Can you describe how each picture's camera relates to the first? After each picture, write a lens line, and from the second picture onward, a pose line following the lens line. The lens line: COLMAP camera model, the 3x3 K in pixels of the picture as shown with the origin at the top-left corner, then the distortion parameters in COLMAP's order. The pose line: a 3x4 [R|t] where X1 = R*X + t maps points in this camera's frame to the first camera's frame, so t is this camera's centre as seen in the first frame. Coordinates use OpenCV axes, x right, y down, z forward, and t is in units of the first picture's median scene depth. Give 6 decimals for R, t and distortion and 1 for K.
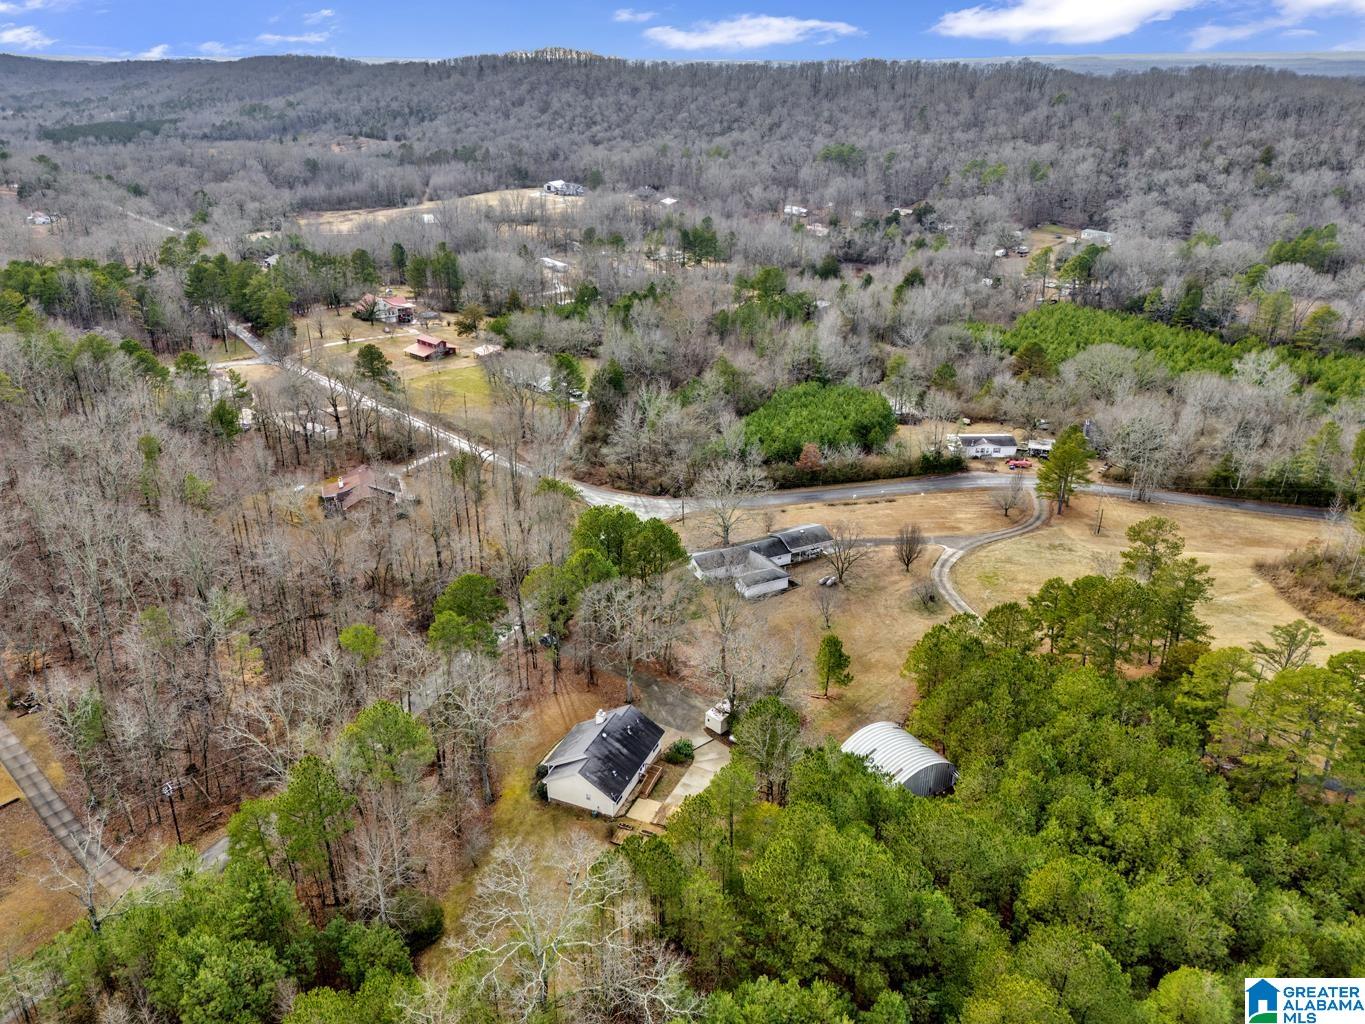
lens RADIAL K [[985.6, 0, 685.1], [0, 985.6, 511.0], [0, 0, 1]] dist [-0.004142, -0.004716]
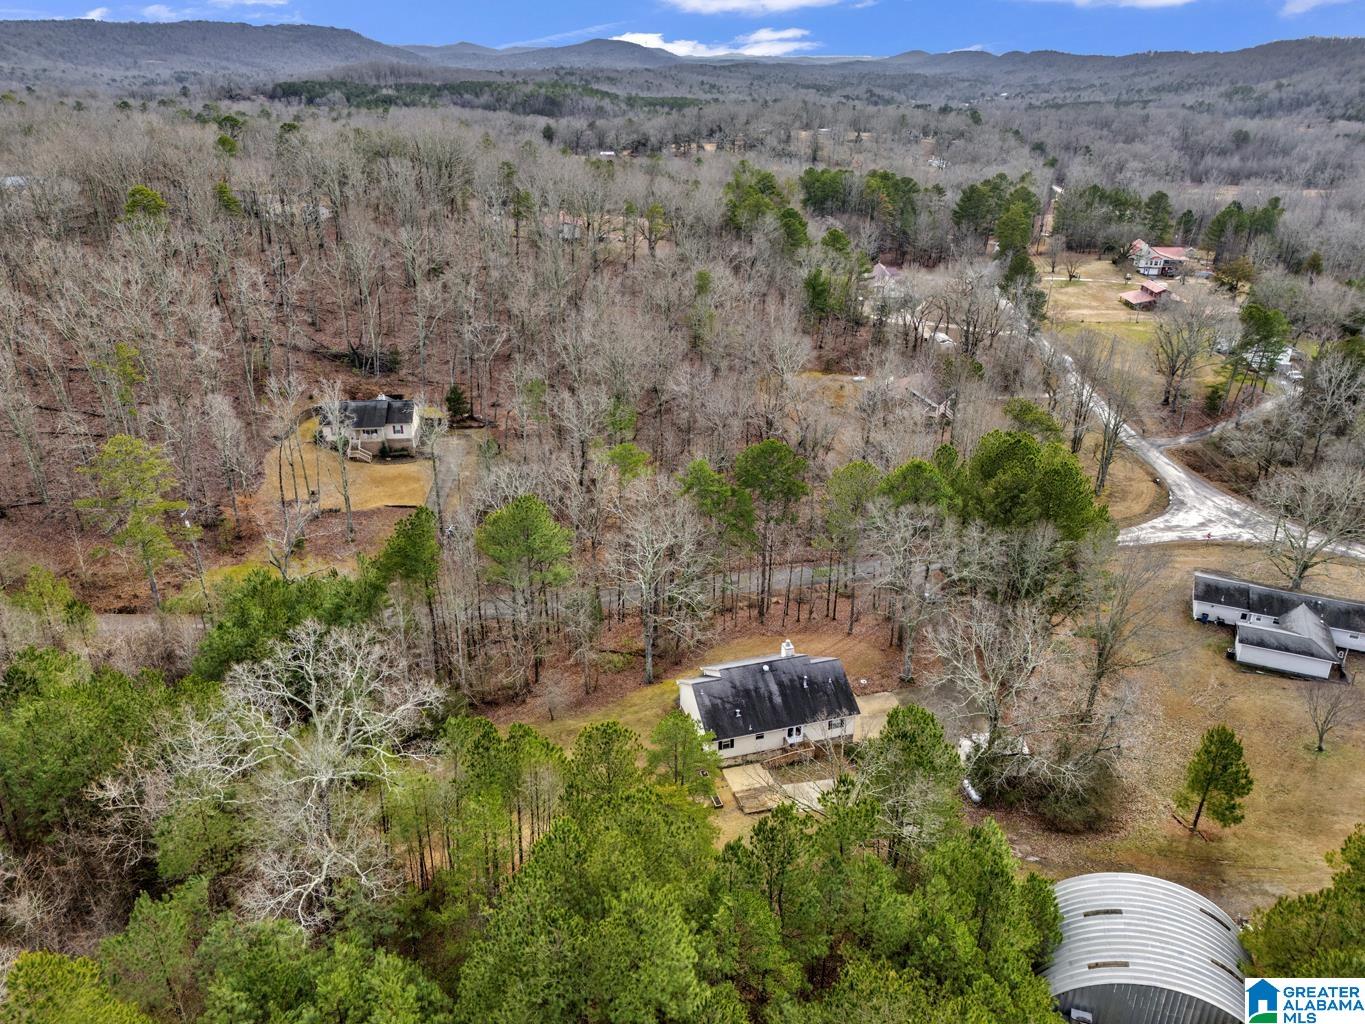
lens RADIAL K [[985.6, 0, 682.3], [0, 985.6, 511.9], [0, 0, 1]] dist [-0.004142, -0.004716]
pose [[0.616048, 0.306969, -0.725434, 0.381251], [-0.308668, 0.941366, 0.136216, 0.035496], [0.724713, 0.140002, 0.674678, 0.436956]]
